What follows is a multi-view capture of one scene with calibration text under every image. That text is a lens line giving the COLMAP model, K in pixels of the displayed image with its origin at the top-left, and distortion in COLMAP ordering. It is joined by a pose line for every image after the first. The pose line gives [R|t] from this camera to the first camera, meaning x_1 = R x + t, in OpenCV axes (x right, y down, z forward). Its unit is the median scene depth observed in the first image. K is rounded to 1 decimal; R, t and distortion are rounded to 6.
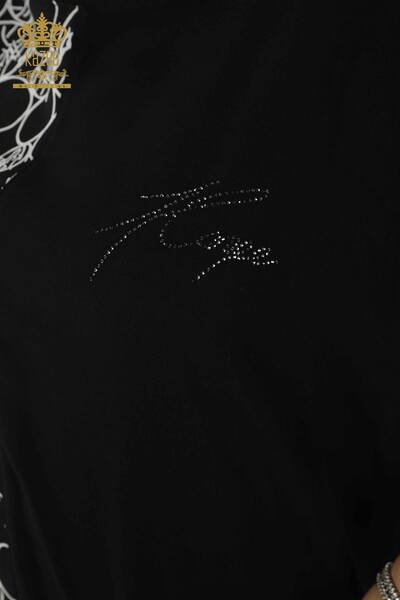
lens RADIAL K [[1242.7, 0, 200.2], [0, 1242.7, 299.4], [0, 0, 1]] dist [0.026354, 0.000000]
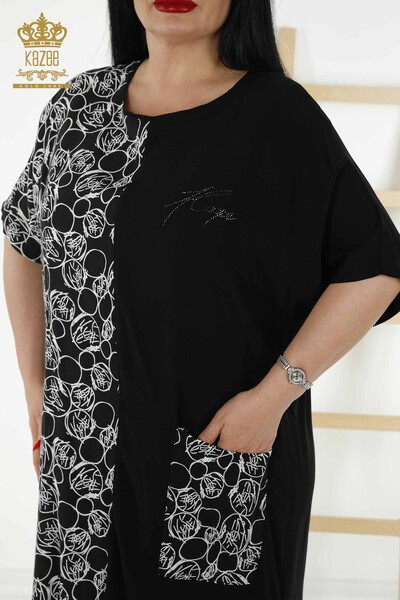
lens RADIAL K [[1242.7, 0, 198.6], [0, 1242.7, 305.7], [0, 0, 1]] dist [0.026354, 0.000000]
pose [[0.996031, 0.006552, 0.088760, -0.214557], [0.002935, 0.994327, -0.106331, 0.375348], [-0.088953, 0.106169, 0.990361, -1.349081]]
